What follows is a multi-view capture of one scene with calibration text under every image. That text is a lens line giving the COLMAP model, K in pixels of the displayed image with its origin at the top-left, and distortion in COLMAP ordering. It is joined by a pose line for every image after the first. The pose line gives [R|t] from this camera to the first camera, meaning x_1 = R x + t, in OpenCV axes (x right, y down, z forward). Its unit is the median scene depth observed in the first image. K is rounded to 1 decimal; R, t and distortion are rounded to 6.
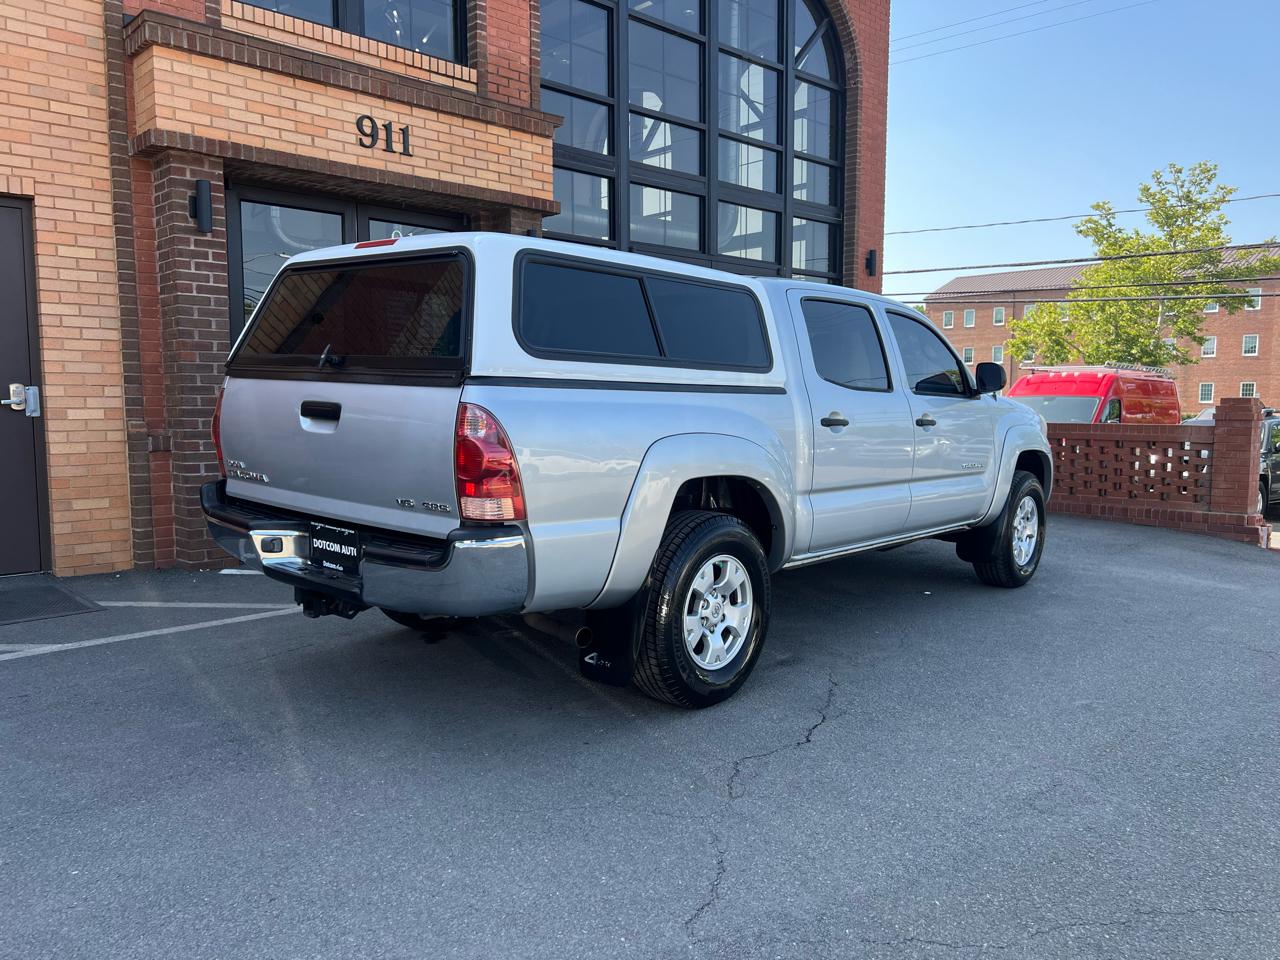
lens RADIAL K [[962.4, 0, 651.8], [0, 962.4, 483.6], [0, 0, 1]] dist [0.044871, -0.048680]
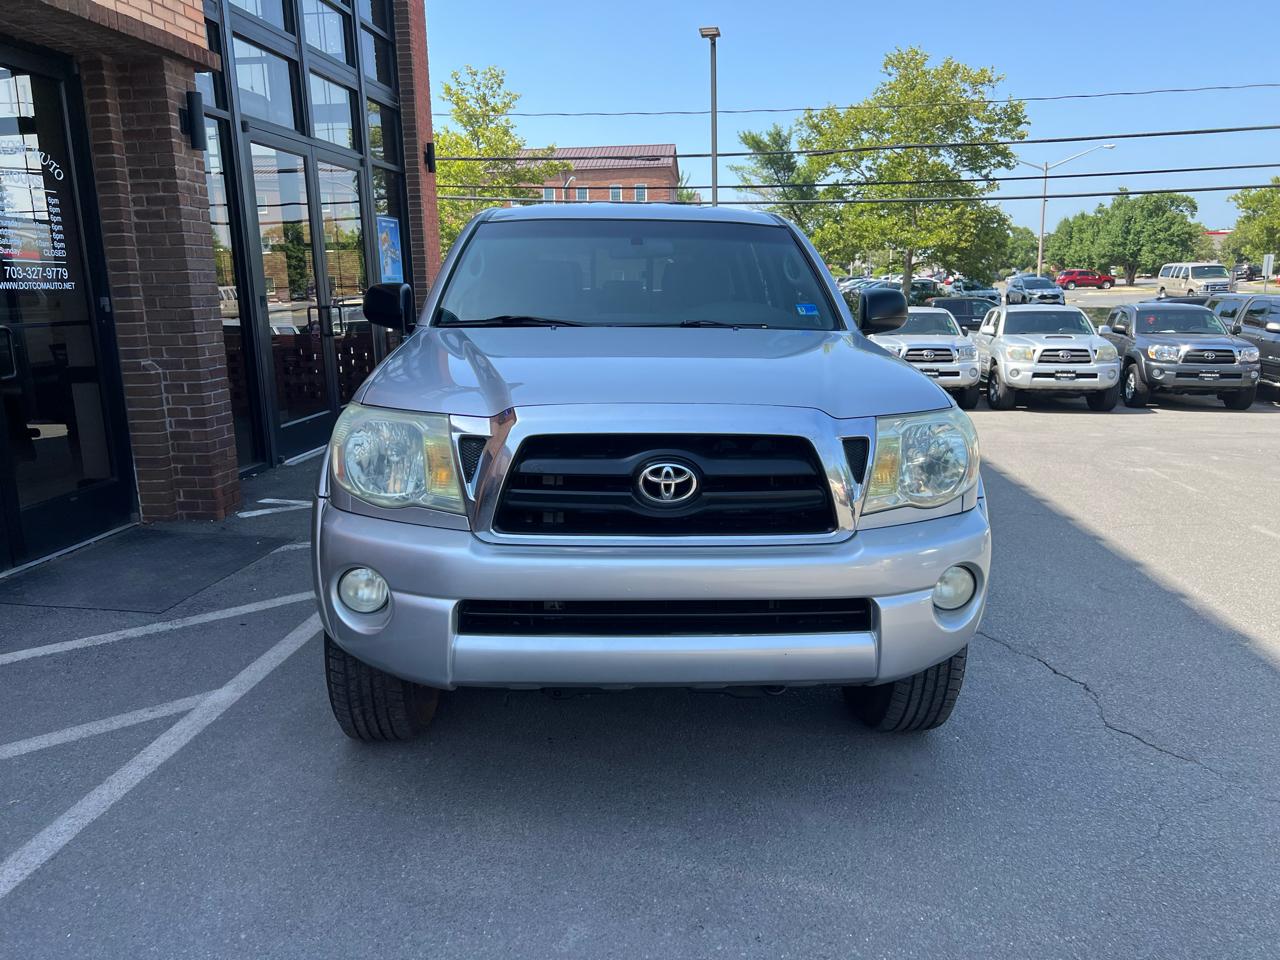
lens RADIAL K [[964.1, 0, 637.3], [0, 964.1, 475.6], [0, 0, 1]] dist [0.037961, -0.044032]
pose [[0.761455, -0.143778, 0.632071, -0.419120], [0.076816, 0.988235, 0.132255, -0.063923], [-0.643650, -0.052153, 0.763541, 0.273211]]
